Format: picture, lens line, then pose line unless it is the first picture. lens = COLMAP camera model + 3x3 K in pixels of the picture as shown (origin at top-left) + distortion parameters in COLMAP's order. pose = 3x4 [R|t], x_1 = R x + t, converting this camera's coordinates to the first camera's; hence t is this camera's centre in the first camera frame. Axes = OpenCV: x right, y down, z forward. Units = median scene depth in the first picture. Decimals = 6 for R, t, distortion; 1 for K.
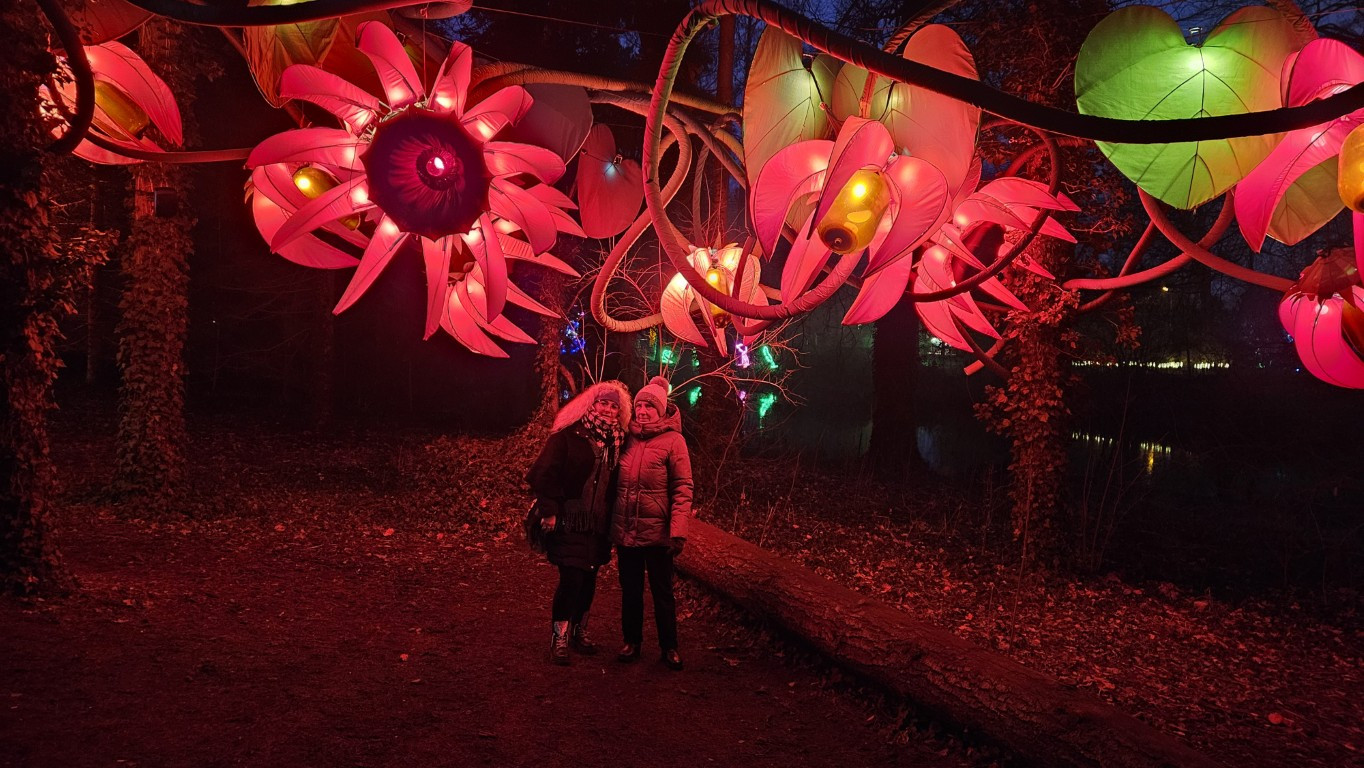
lens RADIAL K [[897.5, 0, 689.9], [0, 897.5, 384.4], [0, 0, 1]] dist [0.055795, -0.026723]
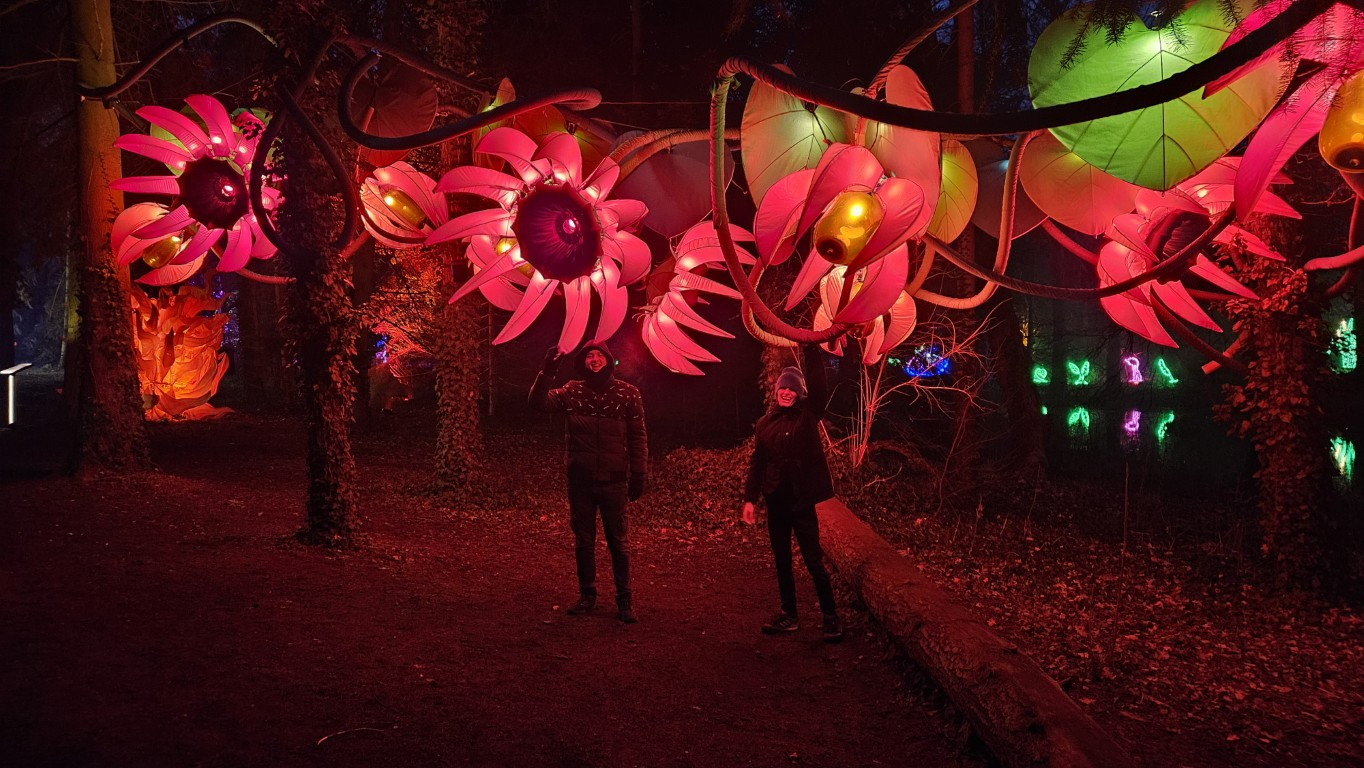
lens RADIAL K [[897.5, 0, 681.9], [0, 897.5, 382.4], [0, 0, 1]] dist [0.055795, -0.026723]
pose [[0.912562, -0.040984, -0.406879, 0.249544], [0.027886, 0.998886, -0.038074, 0.022957], [0.407986, 0.023398, 0.912688, -0.066156]]
